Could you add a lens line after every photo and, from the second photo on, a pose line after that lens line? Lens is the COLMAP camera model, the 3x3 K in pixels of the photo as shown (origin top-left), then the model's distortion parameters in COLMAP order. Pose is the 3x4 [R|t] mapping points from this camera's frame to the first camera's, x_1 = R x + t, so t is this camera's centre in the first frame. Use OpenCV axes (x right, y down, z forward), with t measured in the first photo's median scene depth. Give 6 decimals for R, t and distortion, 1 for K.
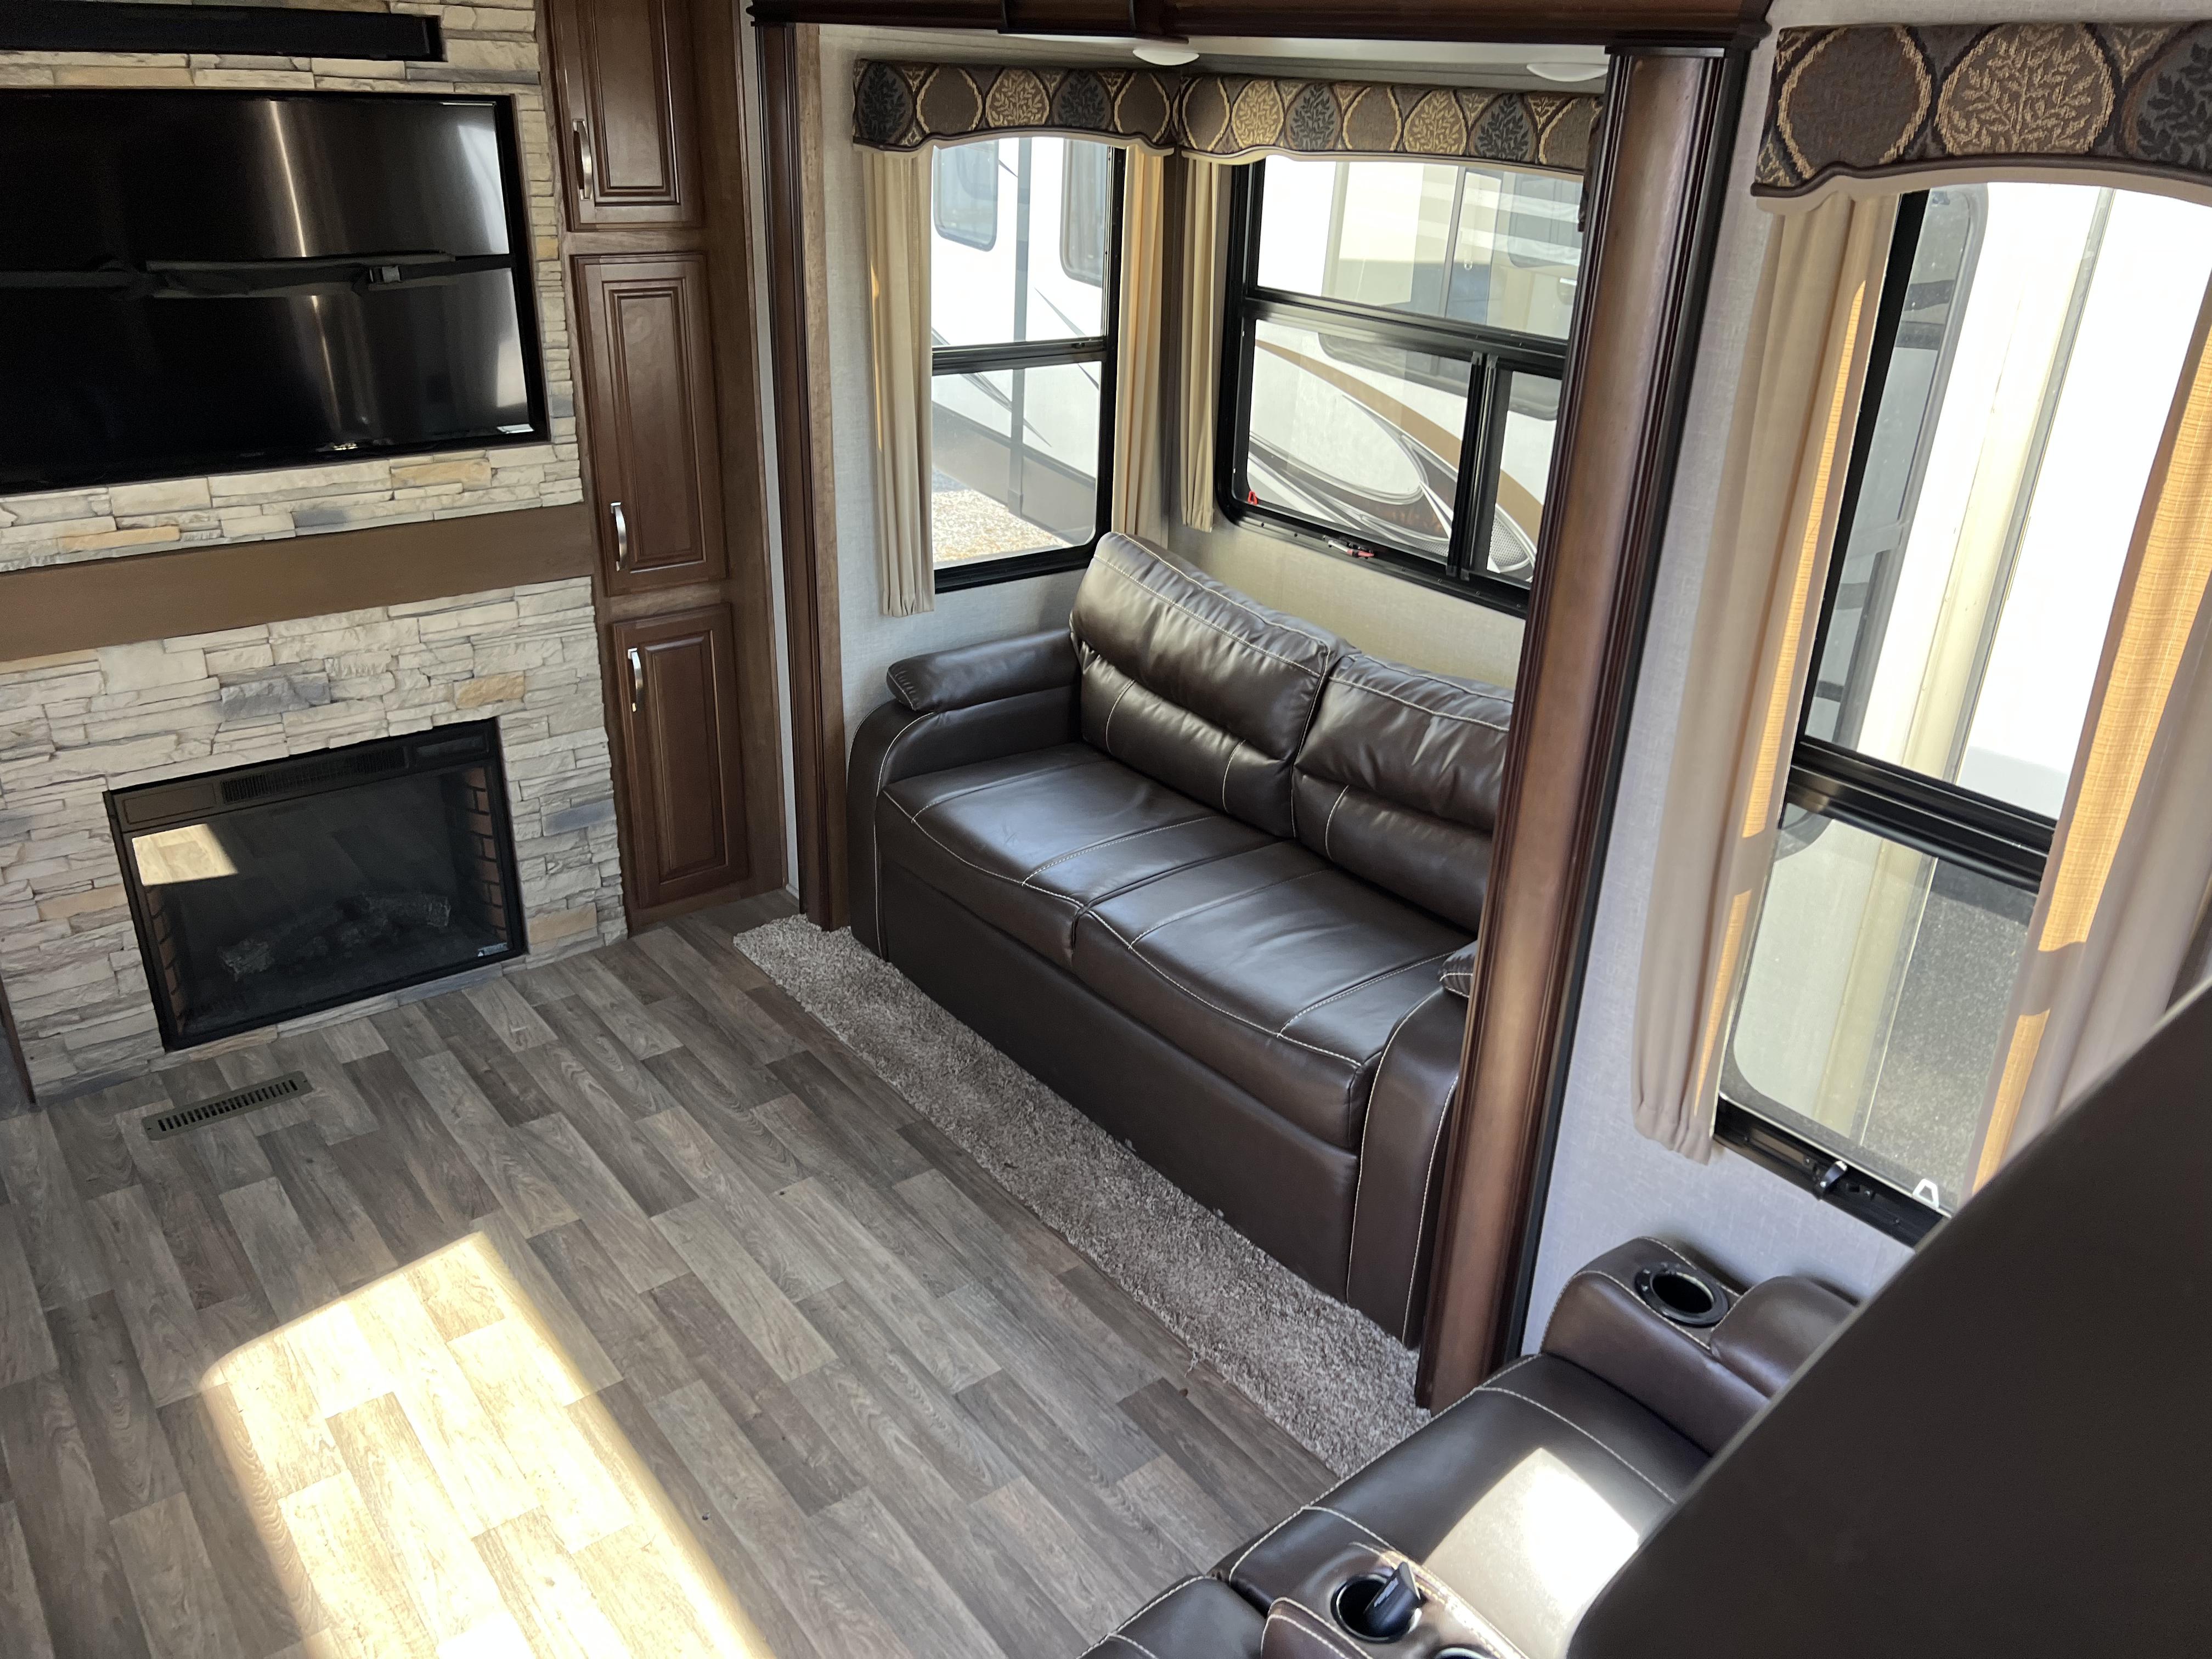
lens RADIAL K [[1666.2, 0, 1125.3], [0, 1666.2, 834.6], [0, 0, 1]] dist [0.061522, -0.070646]
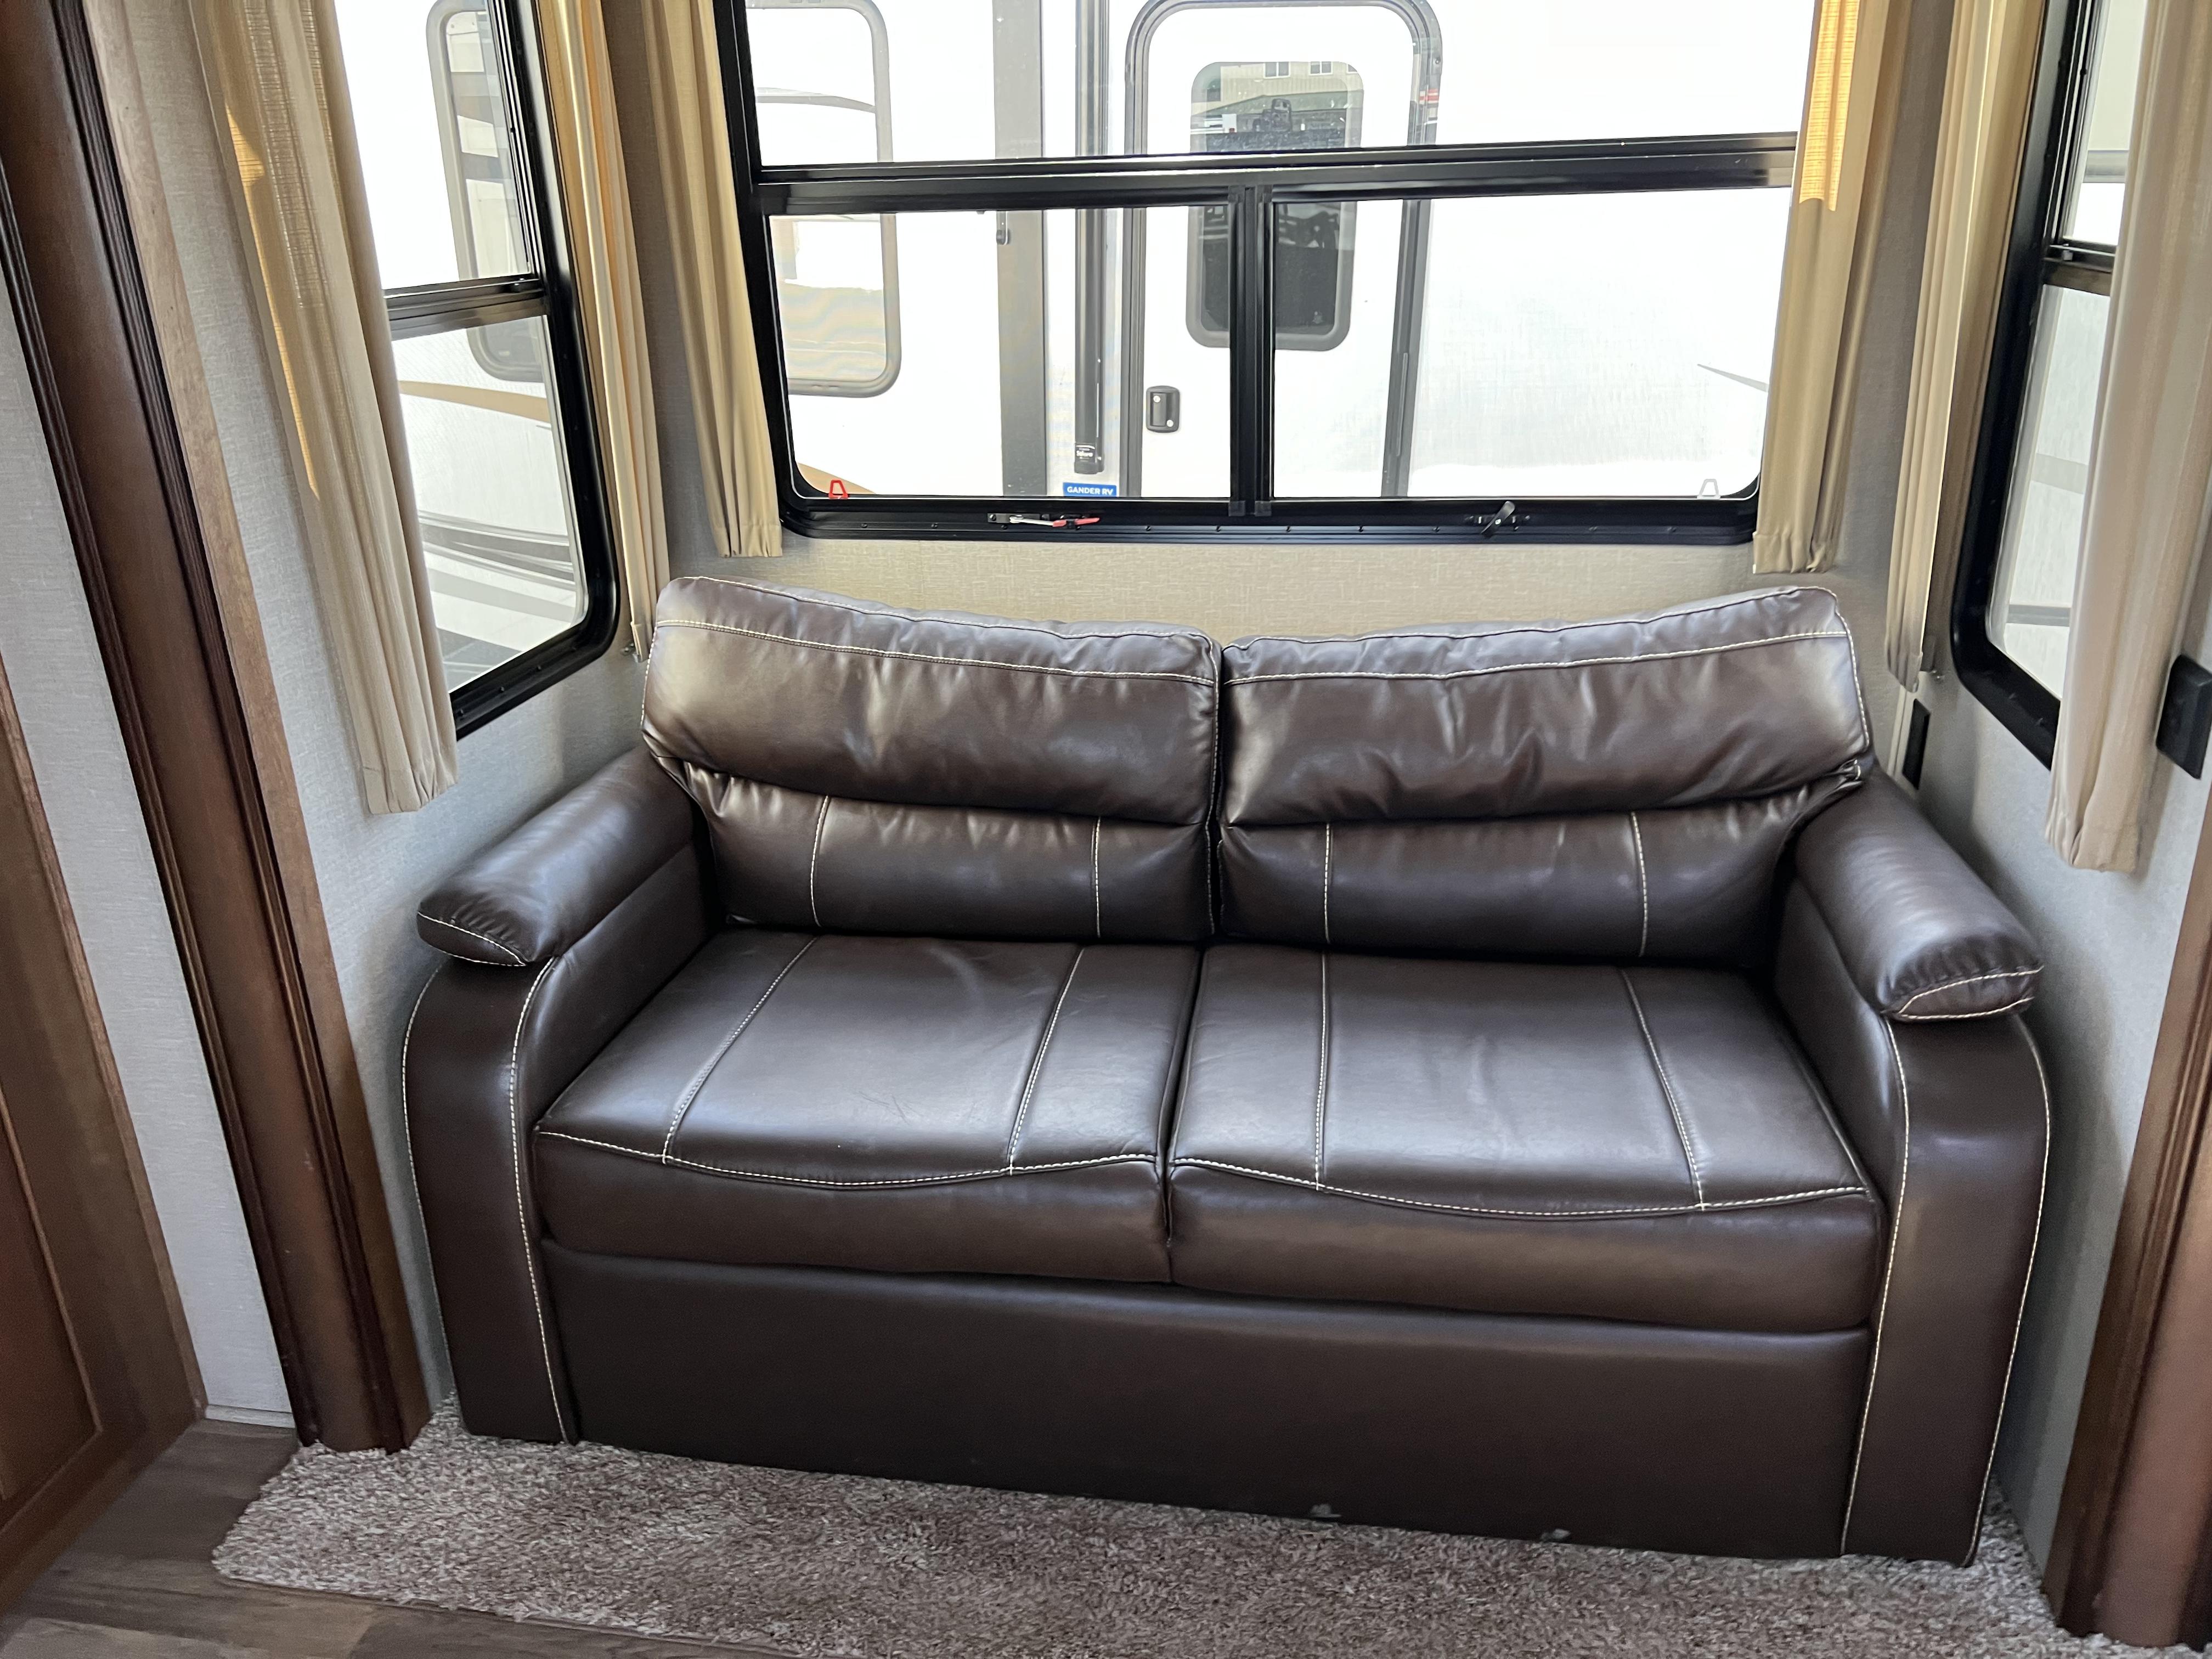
lens RADIAL K [[1666.2, 0, 1127.1], [0, 1666.2, 807.6], [0, 0, 1]] dist [0.061522, -0.070646]
pose [[0.745457, -0.294018, 0.598203, -0.304329], [0.332781, 0.941772, 0.048185, -0.089574], [-0.577538, 0.163151, 0.799895, 0.492931]]
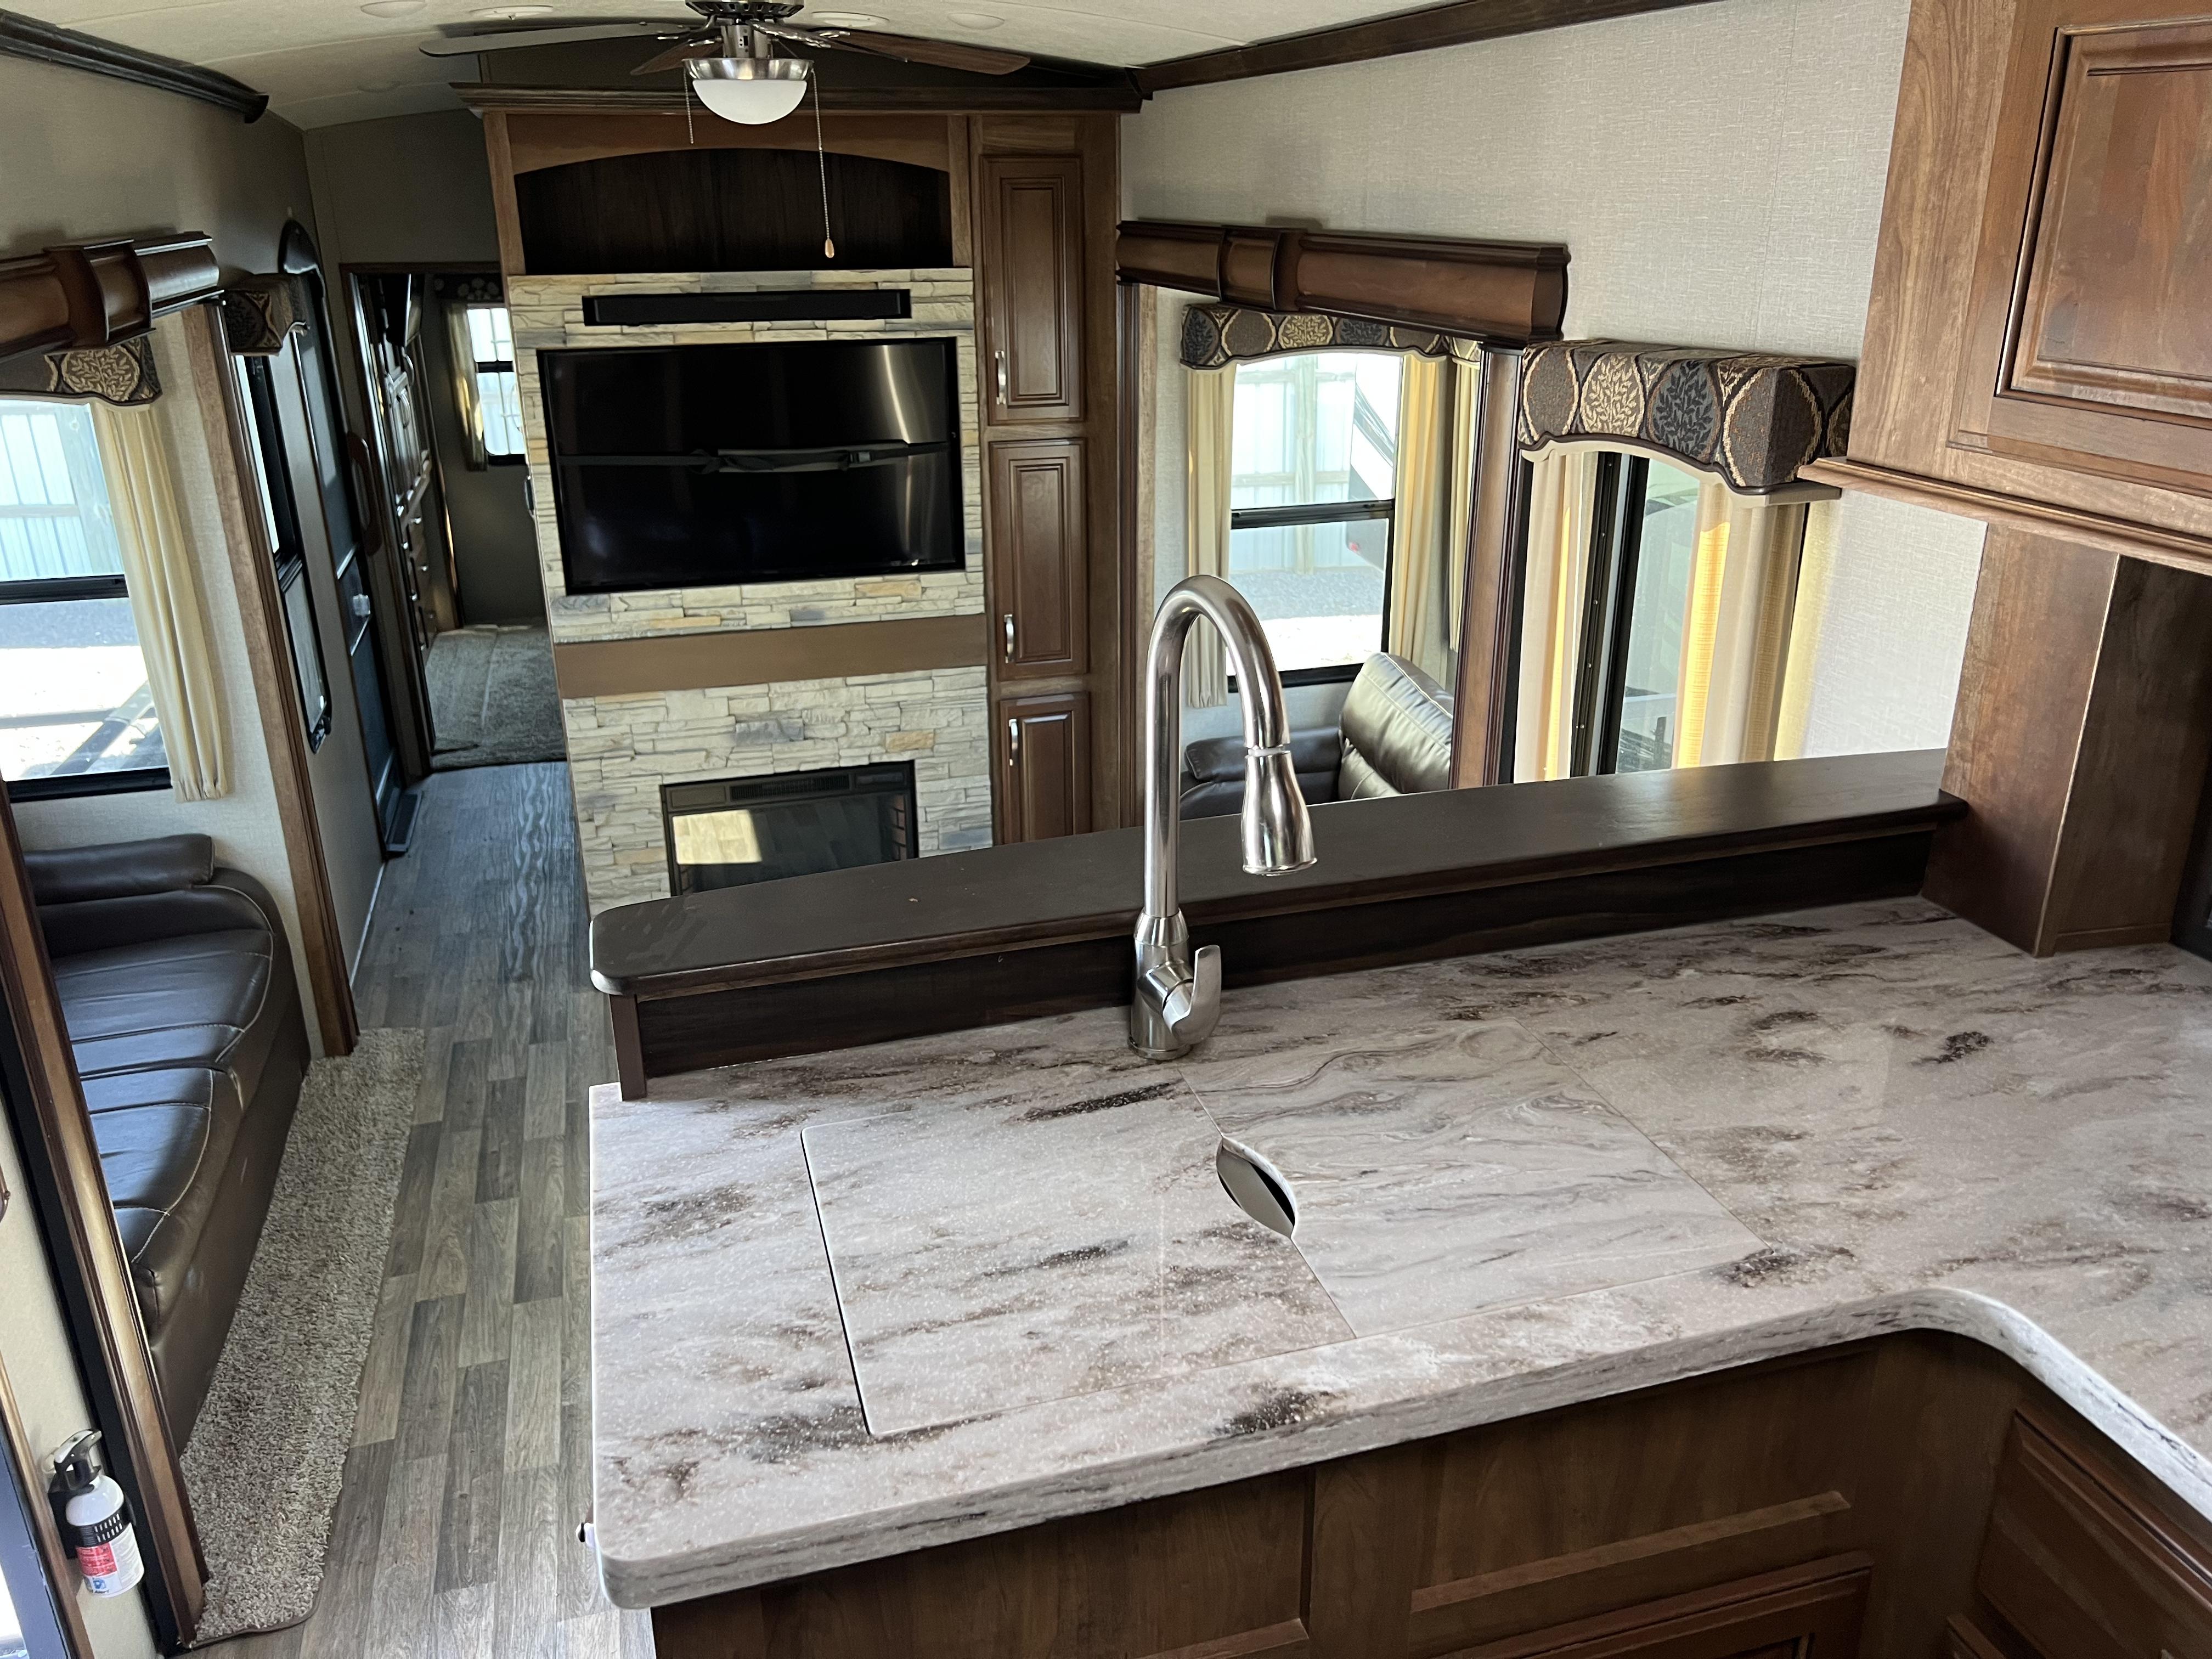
lens RADIAL K [[1666.2, 0, 1111.5], [0, 1666.2, 810.8], [0, 0, 1]] dist [0.061522, -0.070646]
pose [[0.928496, 0.088260, -0.360700, 0.298432], [-0.117504, 0.991263, -0.059921, 0.037371], [0.352260, 0.098021, 0.930755, -0.244431]]
